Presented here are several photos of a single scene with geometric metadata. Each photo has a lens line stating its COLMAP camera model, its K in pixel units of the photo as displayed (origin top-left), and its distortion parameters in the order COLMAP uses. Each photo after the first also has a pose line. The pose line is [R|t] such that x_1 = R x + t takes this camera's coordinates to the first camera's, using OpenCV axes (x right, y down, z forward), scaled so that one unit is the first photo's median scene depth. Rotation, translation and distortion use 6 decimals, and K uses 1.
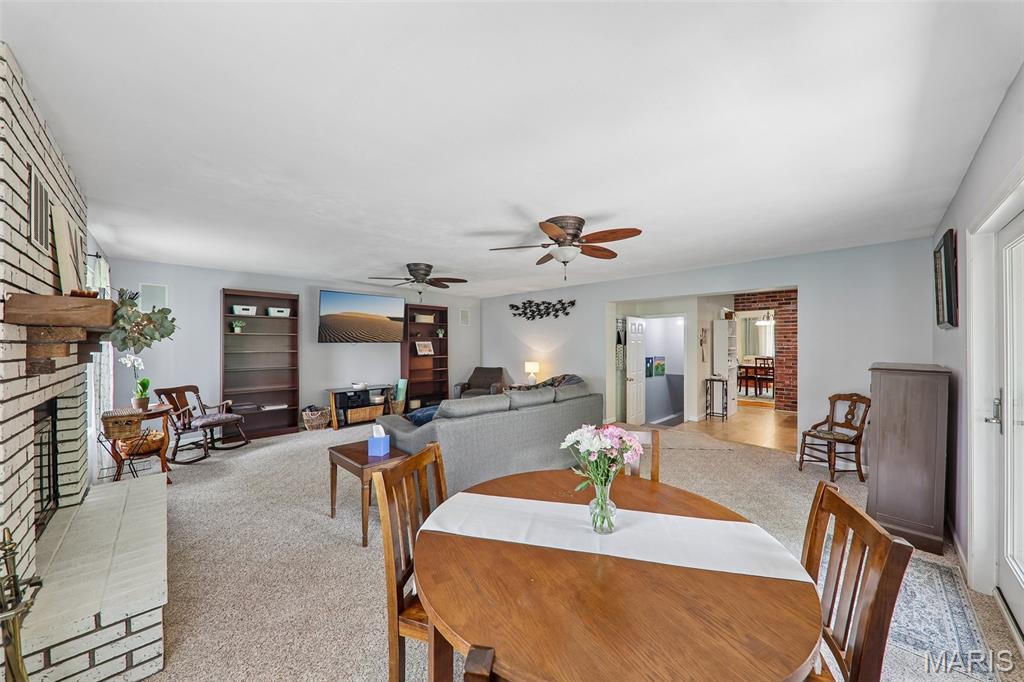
lens RADIAL K [[357.5, 0, 507.0], [0, 357.5, 340.5], [0, 0, 1]] dist [0.005914, -0.004061]
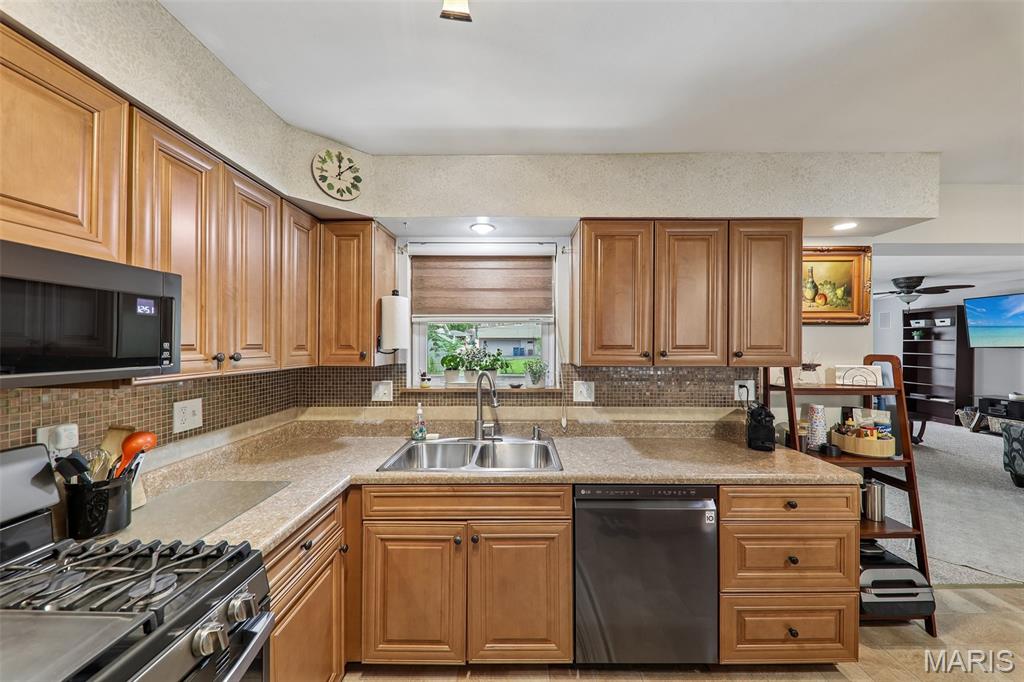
lens RADIAL K [[357.5, 0, 513.4], [0, 357.5, 343.0], [0, 0, 1]] dist [0.005914, -0.004061]
pose [[-0.703318, 0.001960, -0.710873, 0.967808], [0.003761, 0.999992, -0.000964, -0.009742], [0.710865, -0.003352, -0.703320, 0.623146]]
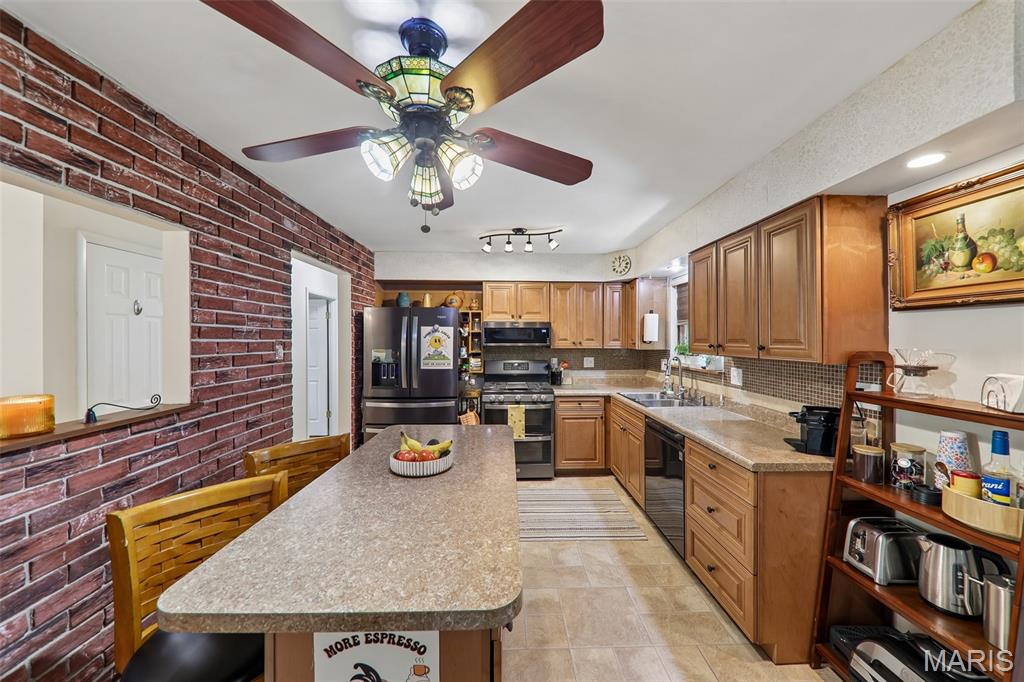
lens RADIAL K [[357.5, 0, 518.0], [0, 357.5, 338.9], [0, 0, 1]] dist [0.005914, -0.004061]
pose [[-0.740308, 0.004409, 0.672253, 0.610008], [0.001535, 0.999987, -0.004869, -0.006685], [-0.672266, -0.002573, -0.740305, 0.898077]]
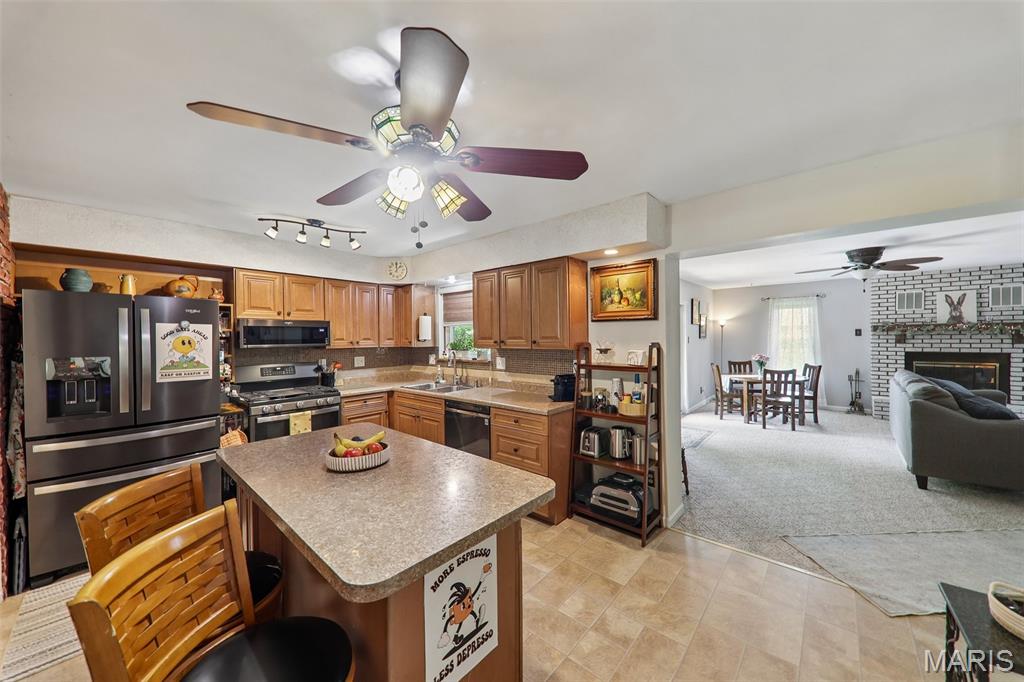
lens RADIAL K [[357.5, 0, 517.1], [0, 357.5, 342.0], [0, 0, 1]] dist [0.005914, -0.004061]
pose [[-0.996173, 0.016316, -0.085862, 0.719911], [0.015320, 0.999808, 0.012249, -0.006691], [0.086045, 0.010886, -0.996232, 1.008368]]
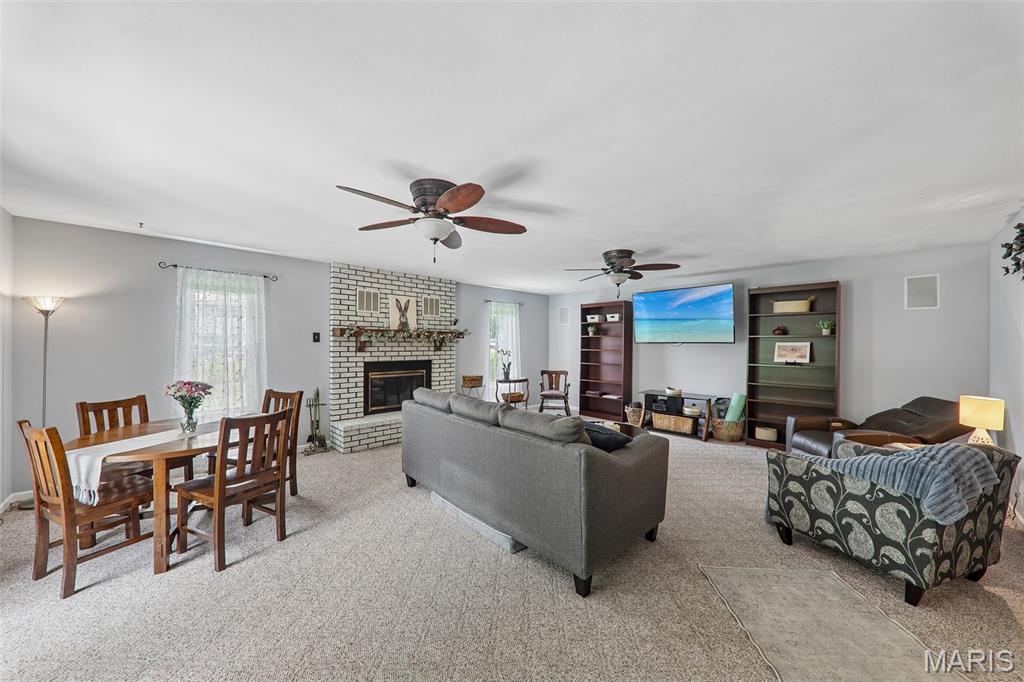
lens RADIAL K [[357.5, 0, 516.1], [0, 357.5, 344.0], [0, 0, 1]] dist [0.005914, -0.004061]
pose [[0.010623, 0.002128, -0.999941, 0.420510], [0.000275, 0.999998, 0.002131, 0.004726], [0.999944, -0.000297, 0.010622, 0.508440]]
